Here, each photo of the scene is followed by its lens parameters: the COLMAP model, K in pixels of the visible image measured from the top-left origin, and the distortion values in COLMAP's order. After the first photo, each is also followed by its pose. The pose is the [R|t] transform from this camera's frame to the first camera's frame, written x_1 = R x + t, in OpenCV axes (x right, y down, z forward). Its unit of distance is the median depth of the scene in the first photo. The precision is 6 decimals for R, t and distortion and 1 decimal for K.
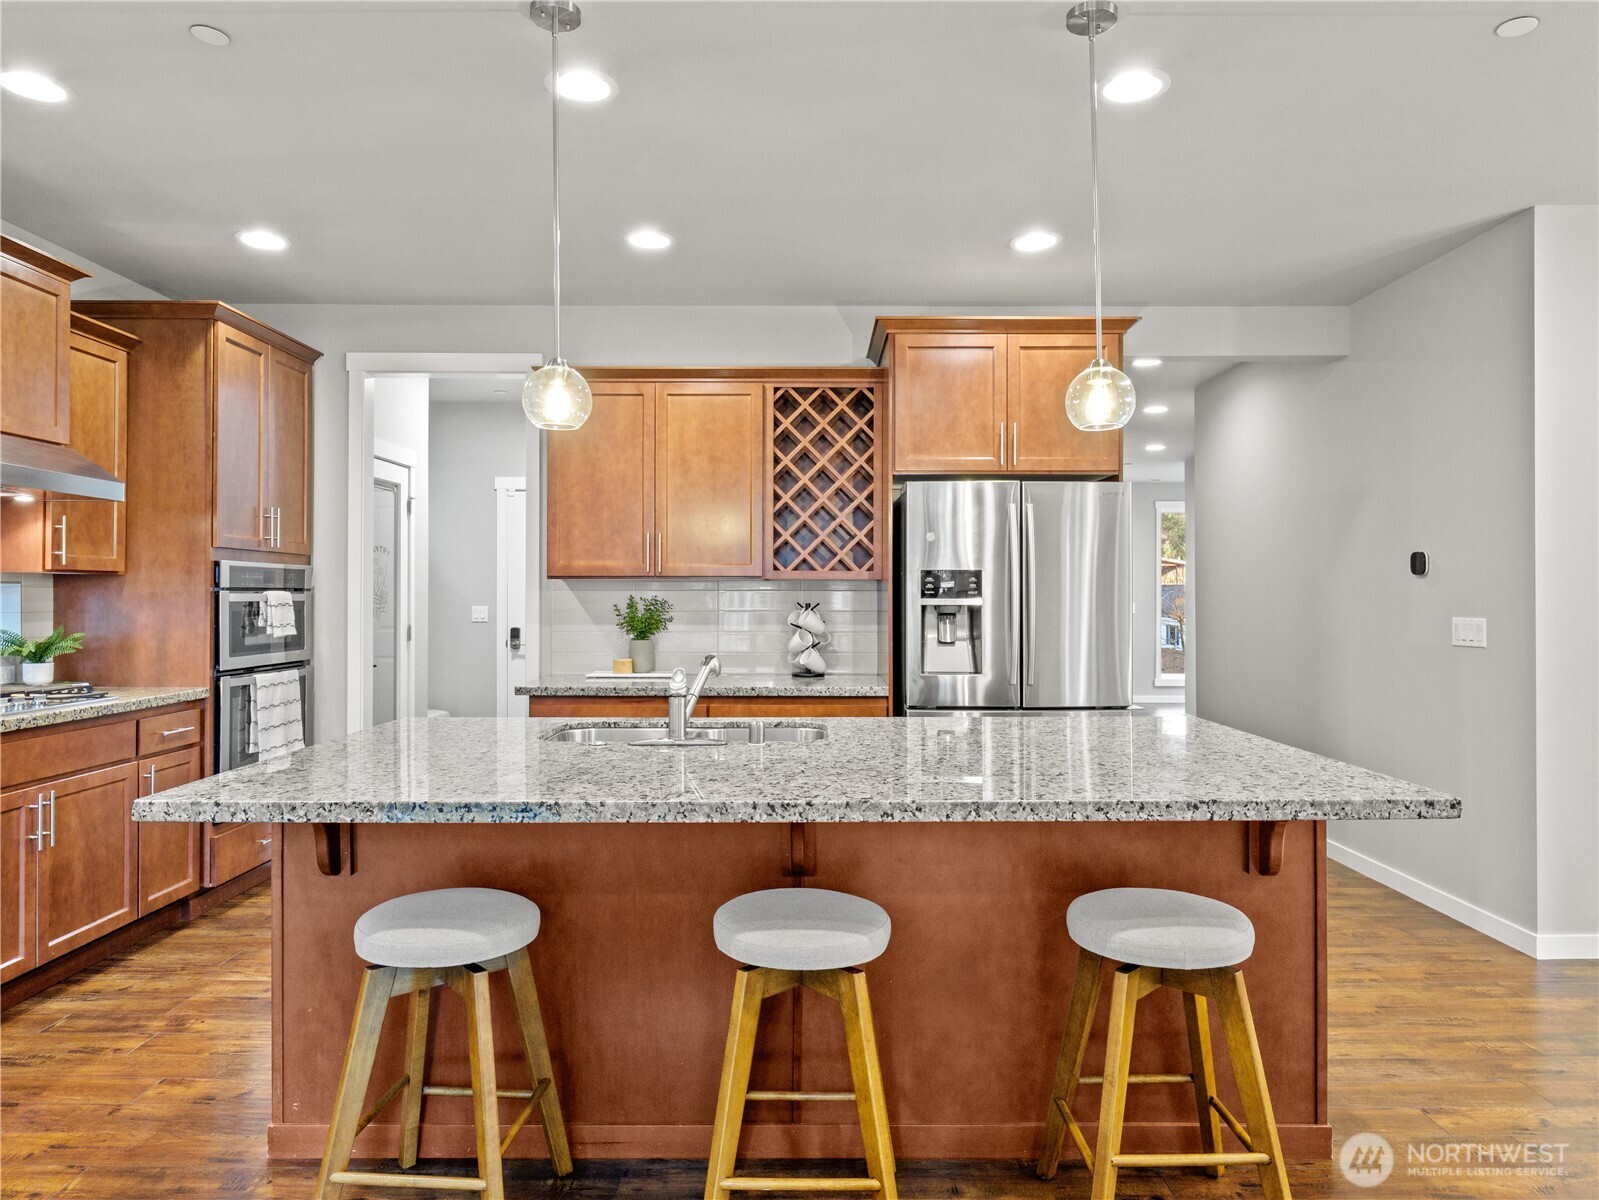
lens RADIAL K [[1025.6, 0, 799.0], [0, 1025.6, 595.7], [0, 0, 1]] dist [-0.005866, 0.000448]
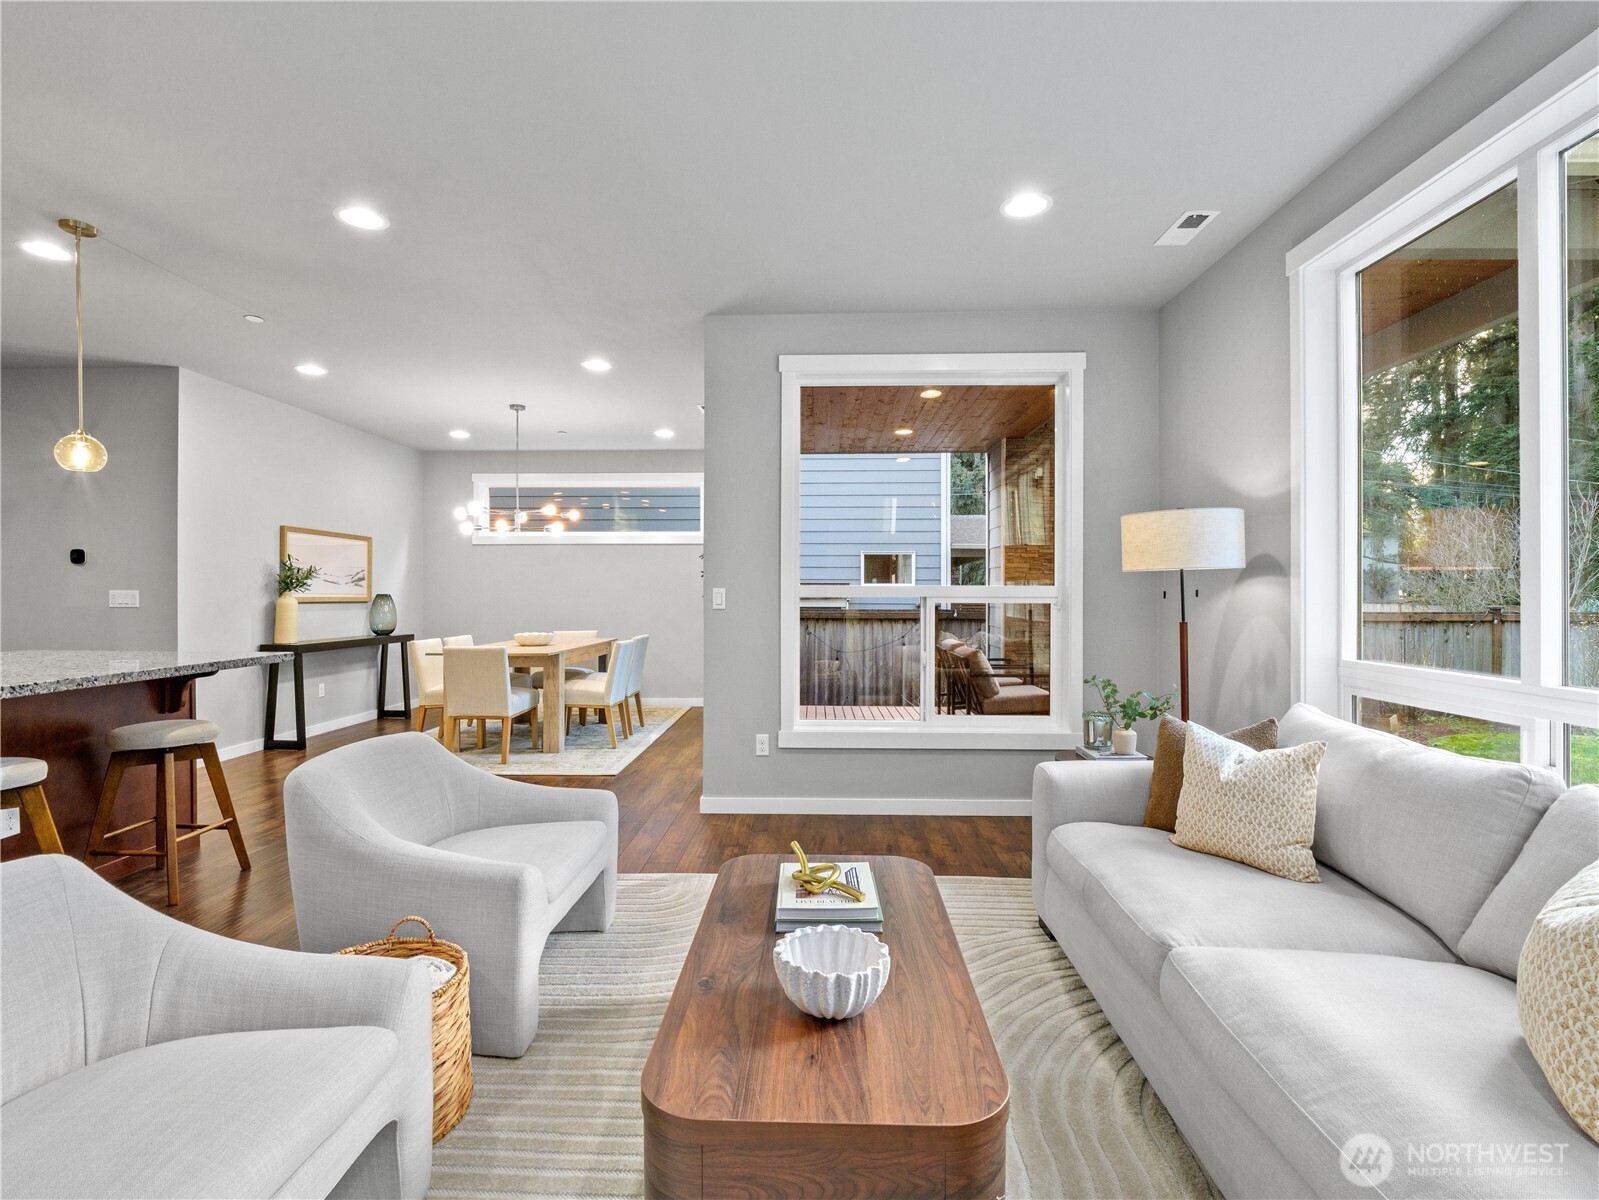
lens RADIAL K [[765.8, 0, 798.1], [0, 765.8, 595.1], [0, 0, 1]] dist [0.000061, -0.000045]
pose [[0.025622, -0.003225, 0.999667, -0.582515], [-0.001143, 0.999994, 0.003256, 0.024075], [-0.999671, -0.001226, 0.025618, -0.139681]]
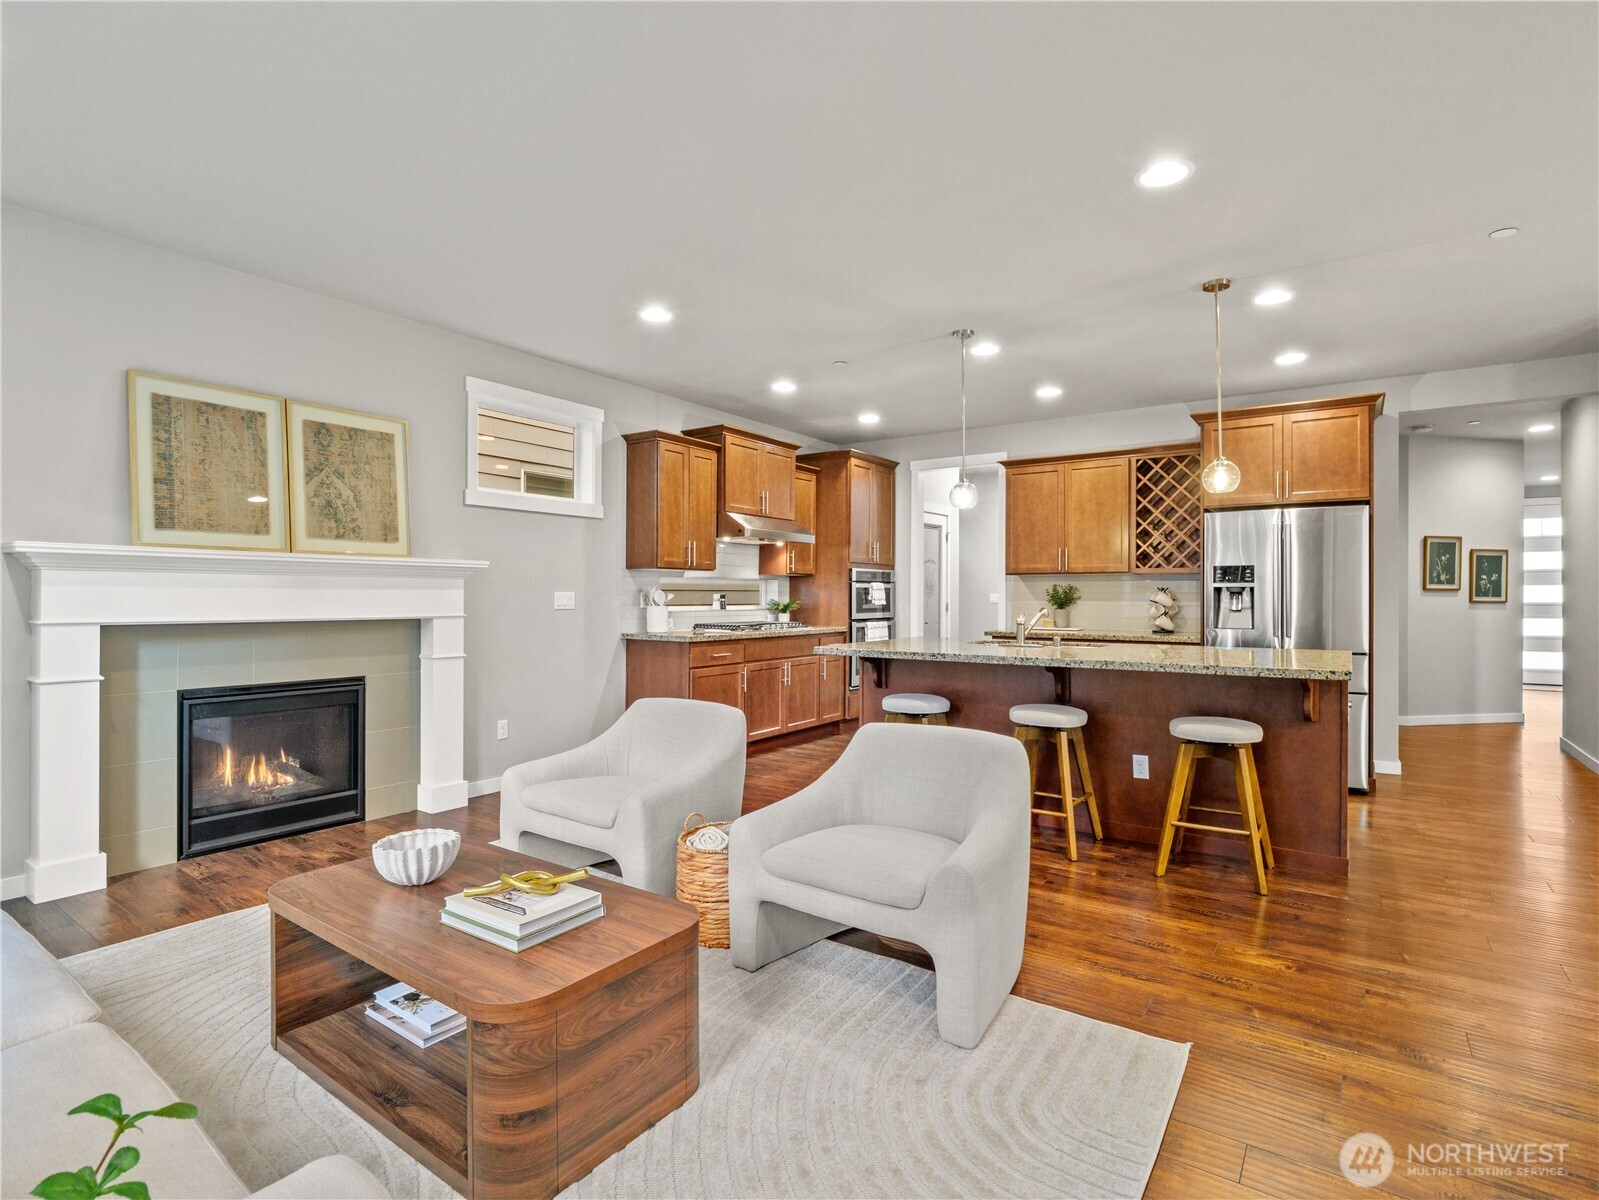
lens RADIAL K [[813.8, 0, 798.3], [0, 813.8, 601.0], [0, 0, 1]] dist [-0.006342, -0.000506]
pose [[0.817432, 0.003465, -0.576015, 0.324152], [-0.000165, 0.999983, 0.005782, 0.024186], [0.576025, -0.004631, 0.817419, -0.460022]]
